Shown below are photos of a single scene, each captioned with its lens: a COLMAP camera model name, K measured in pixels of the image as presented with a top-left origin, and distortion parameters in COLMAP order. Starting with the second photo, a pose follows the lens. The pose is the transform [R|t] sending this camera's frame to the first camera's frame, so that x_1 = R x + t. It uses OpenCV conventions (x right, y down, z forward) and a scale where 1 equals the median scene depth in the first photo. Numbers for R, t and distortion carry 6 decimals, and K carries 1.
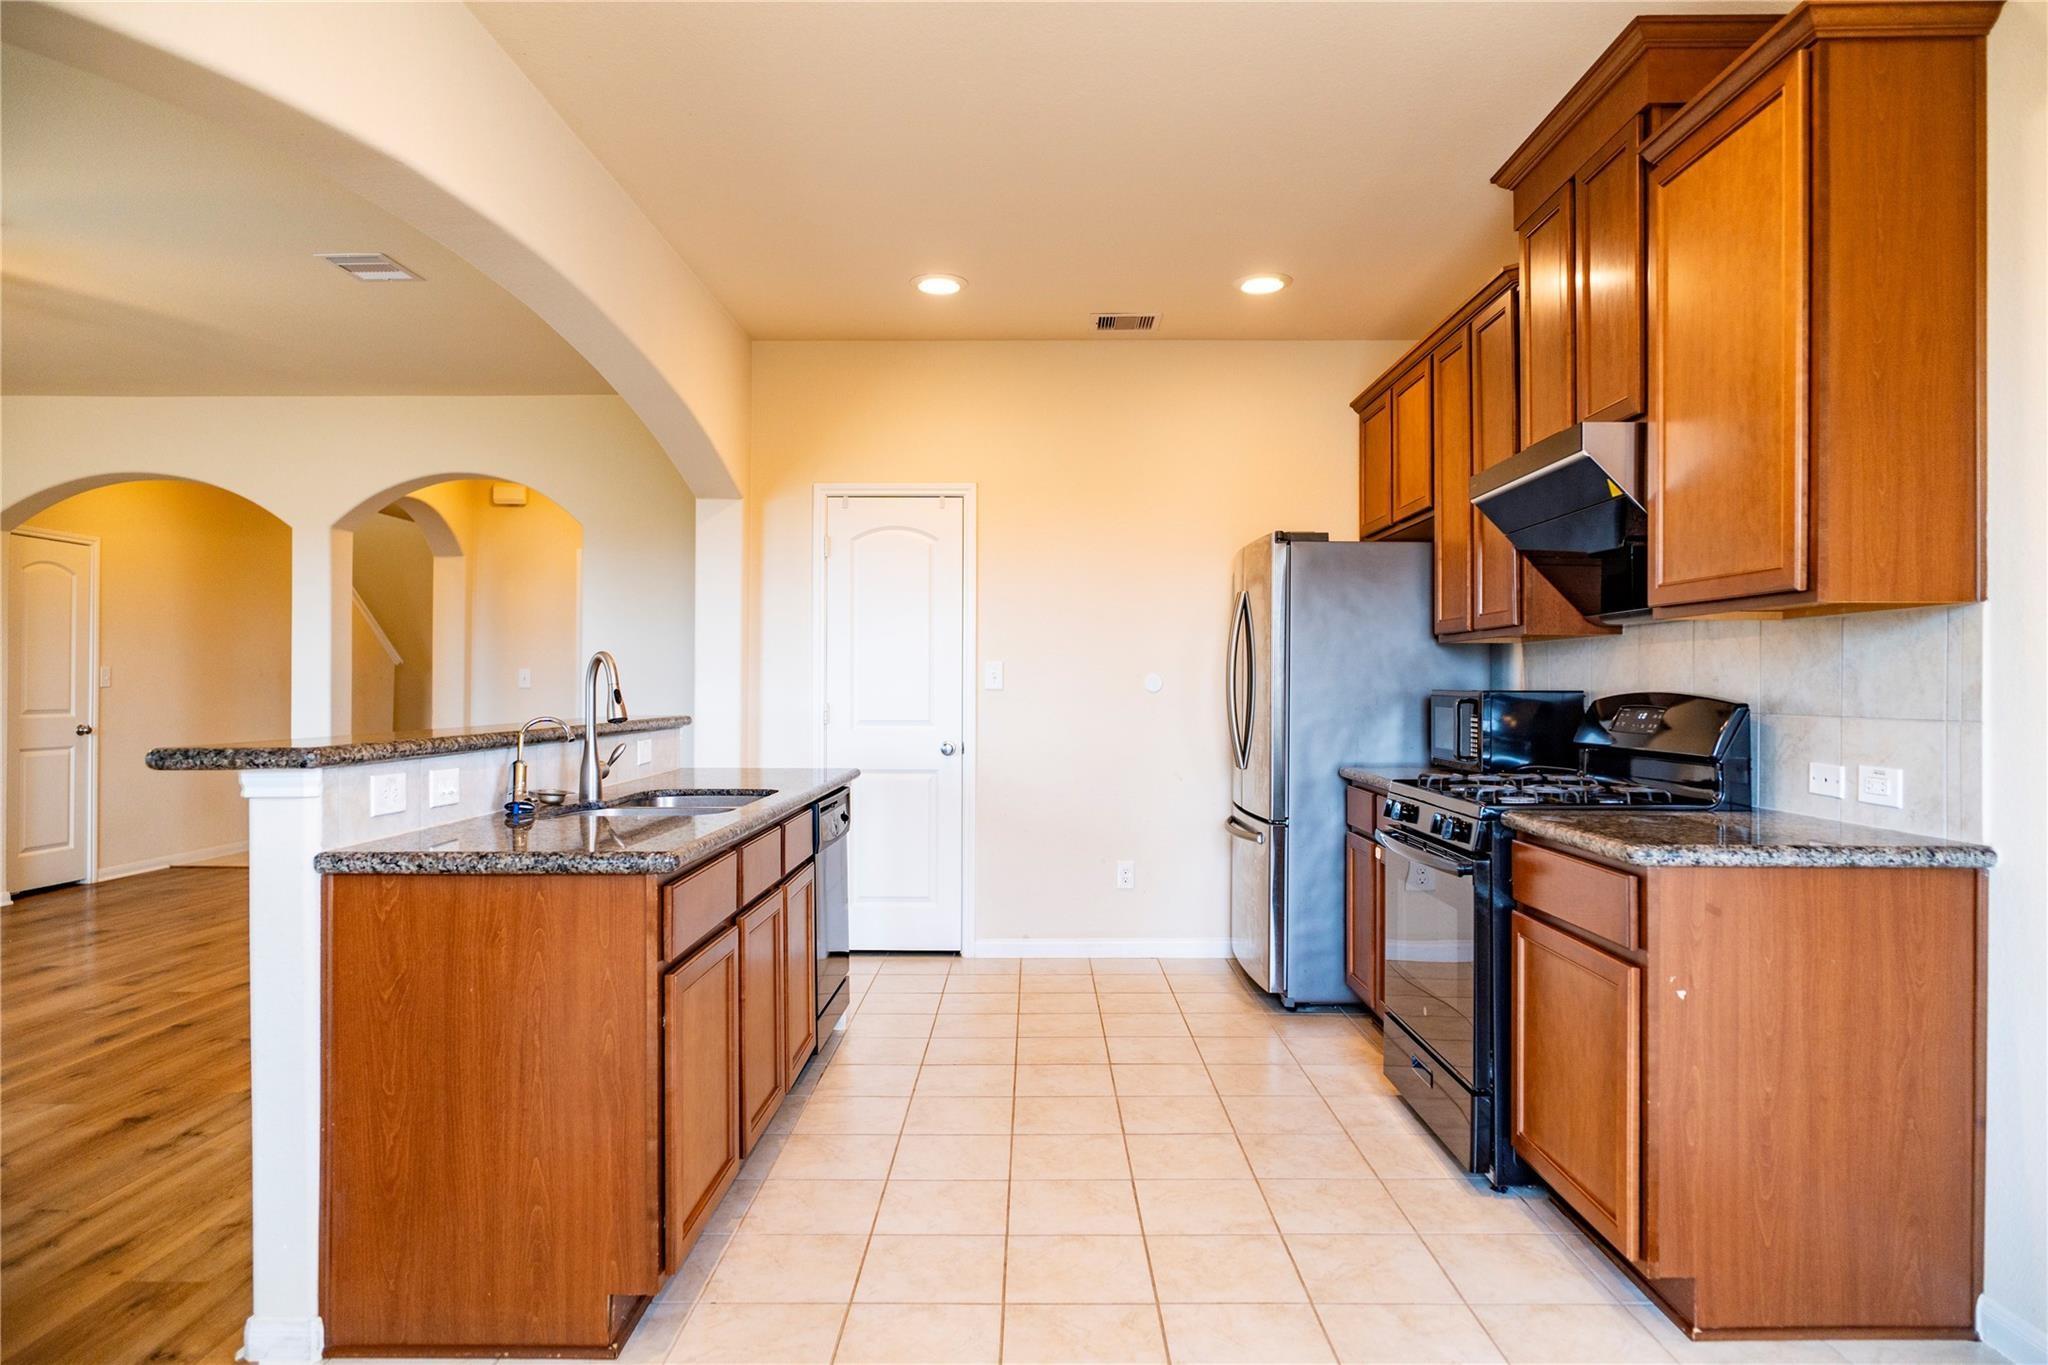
lens RADIAL K [[1239.2, 0, 1022.4], [0, 1239.2, 679.6], [0, 0, 1]] dist [-0.000125, 0.003382]
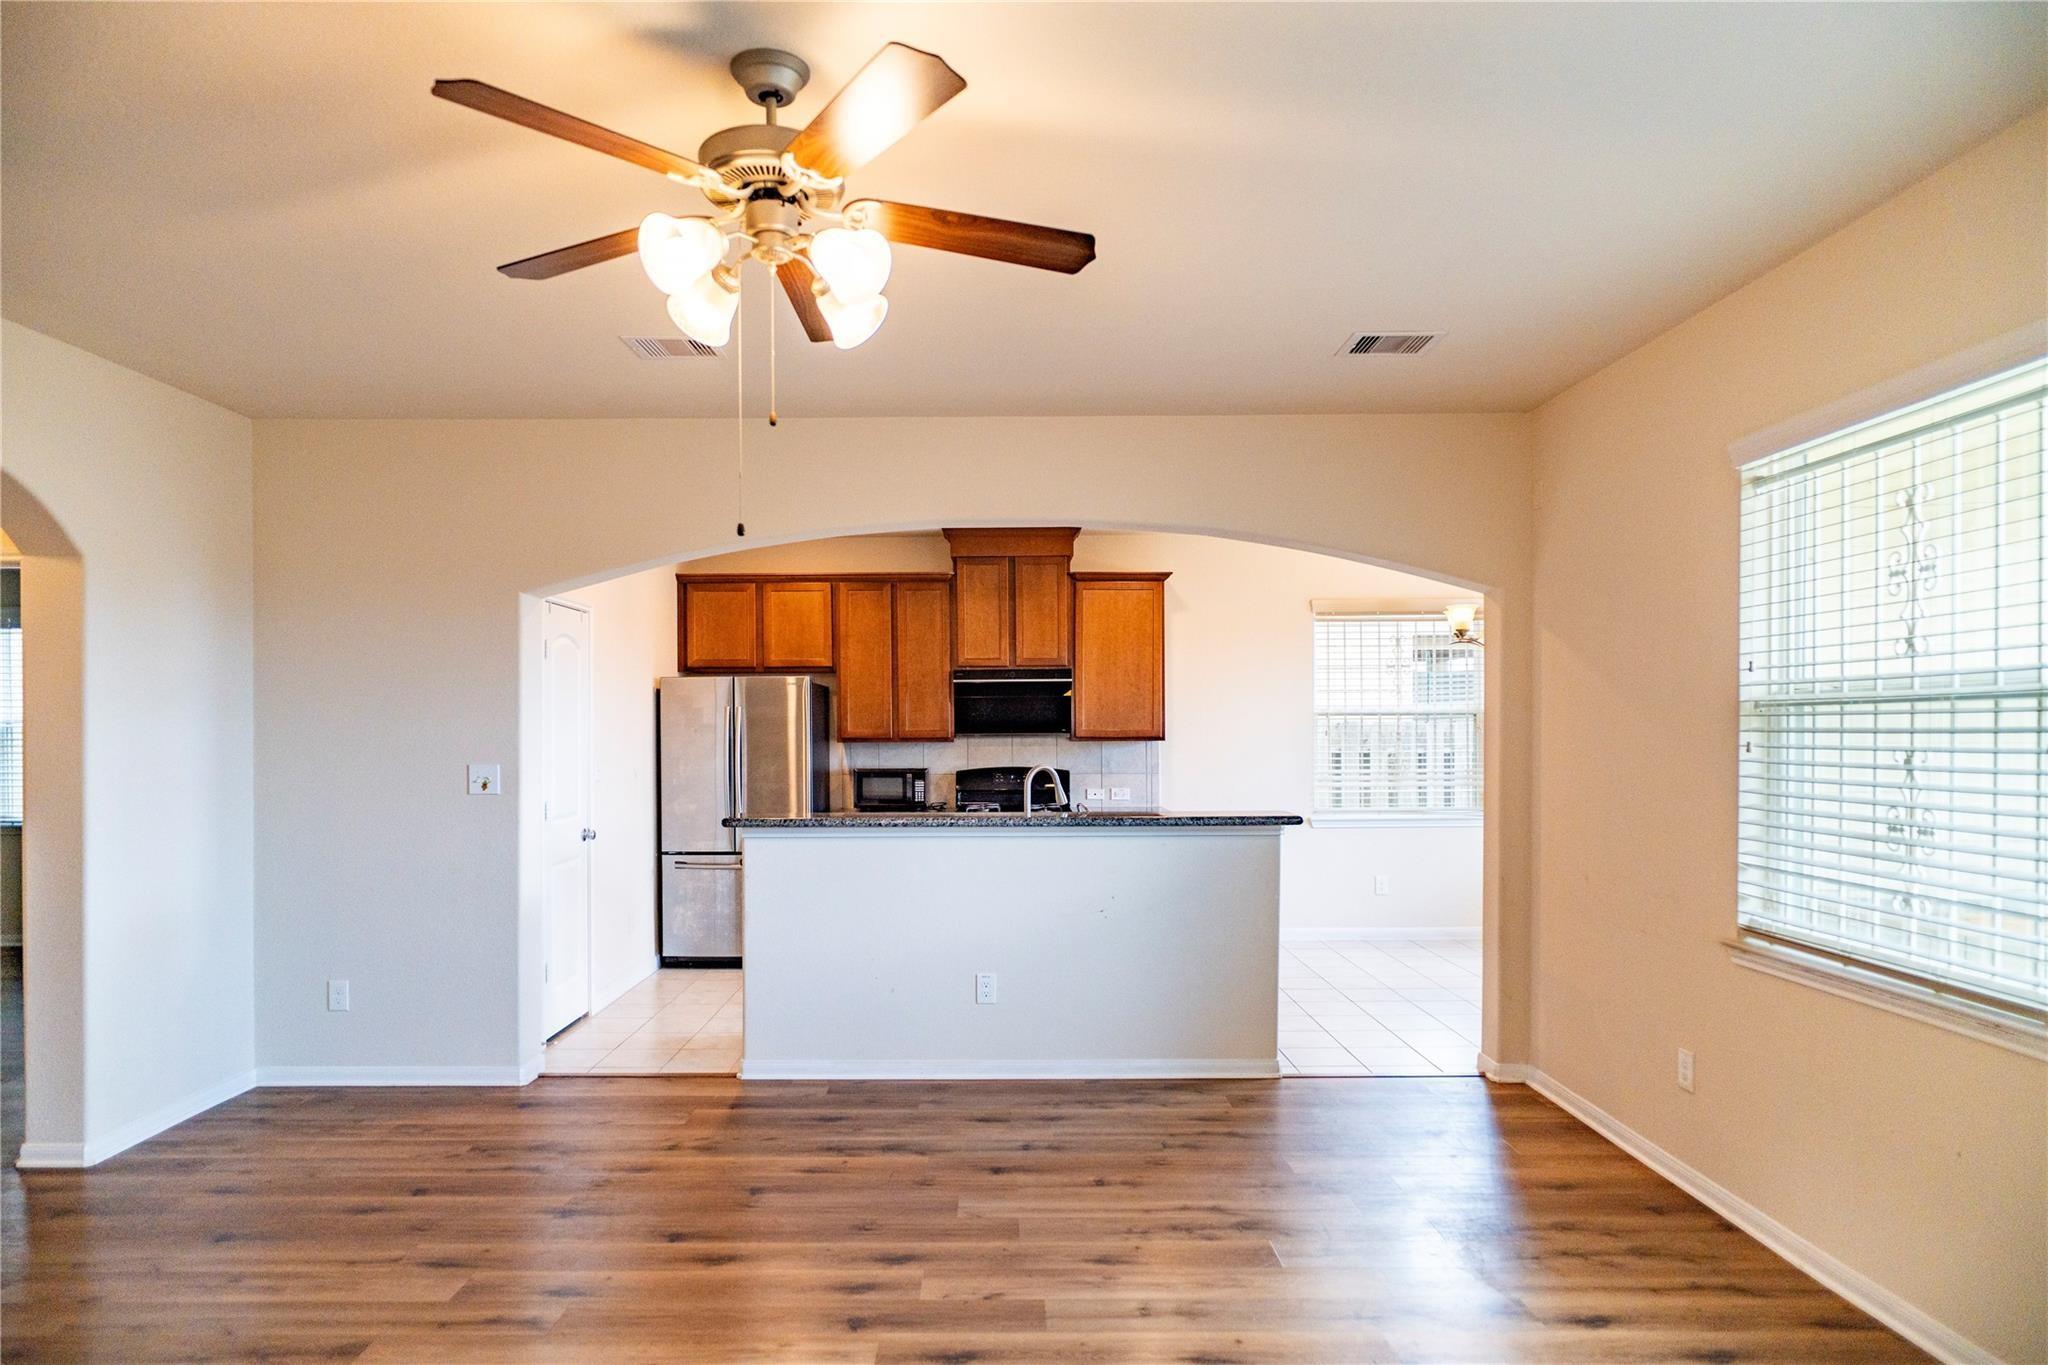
lens RADIAL K [[1239.2, 0, 983.4], [0, 1239.2, 747.0], [0, 0, 1]] dist [-0.000125, 0.003382]
pose [[0.001083, -0.018755, 0.999824, -1.930042], [0.004738, 0.999813, 0.018750, -0.070828], [-0.999988, 0.004716, 0.001172, 1.034286]]
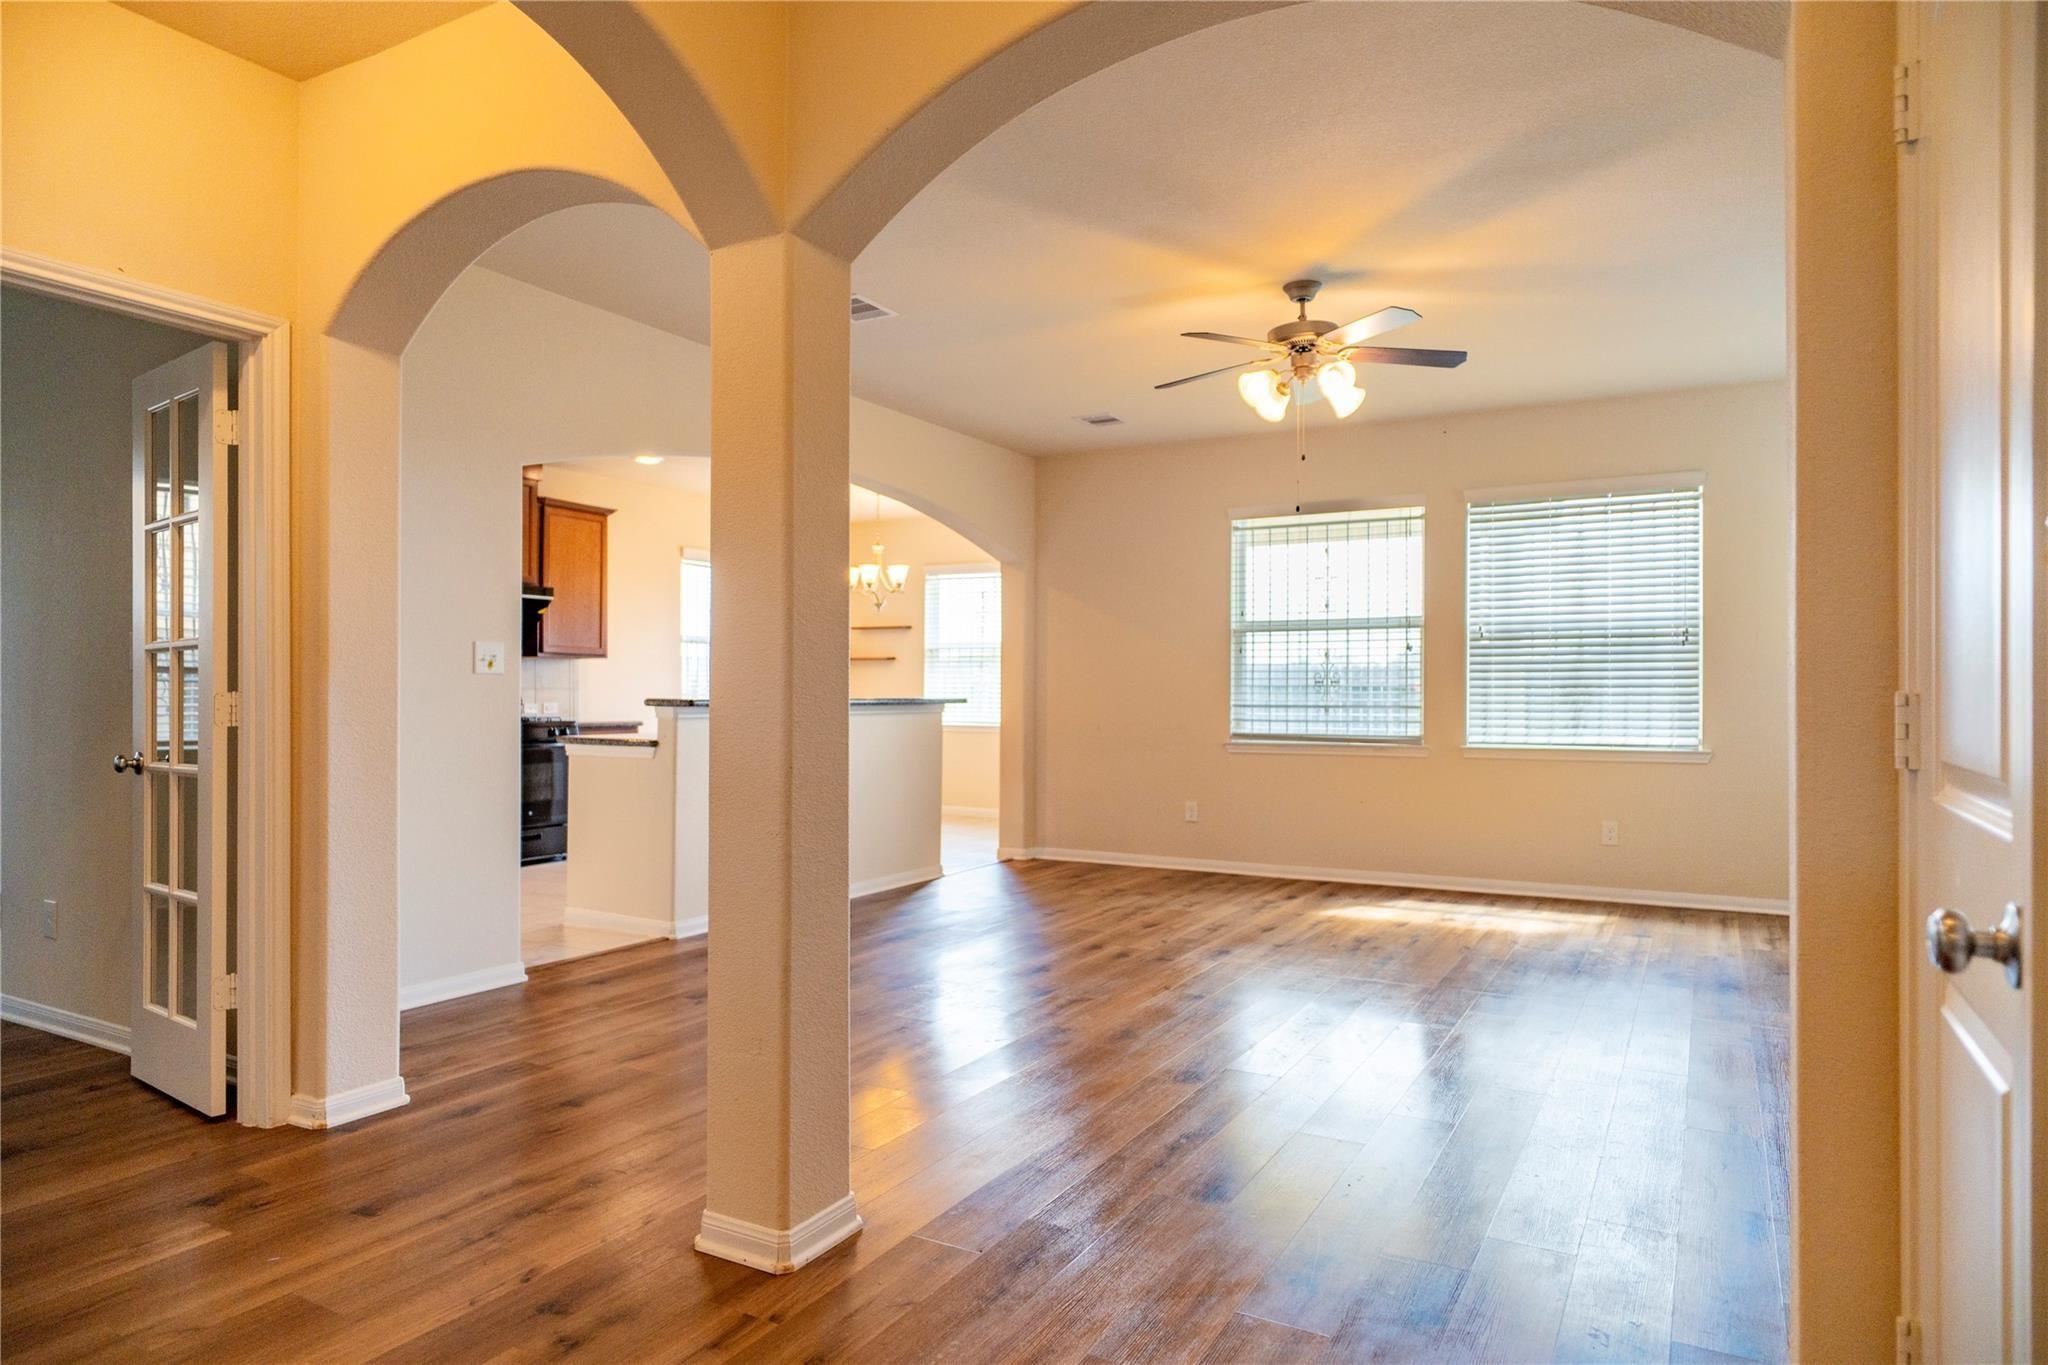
lens RADIAL K [[1239.2, 0, 1039.1], [0, 1239.2, 682.7], [0, 0, 1]] dist [-0.000125, 0.003382]
pose [[-0.883884, 0.000436, 0.467706, -1.624499], [-0.003606, 0.999964, -0.007746, 0.030209], [-0.467692, -0.008533, -0.883850, 2.574672]]
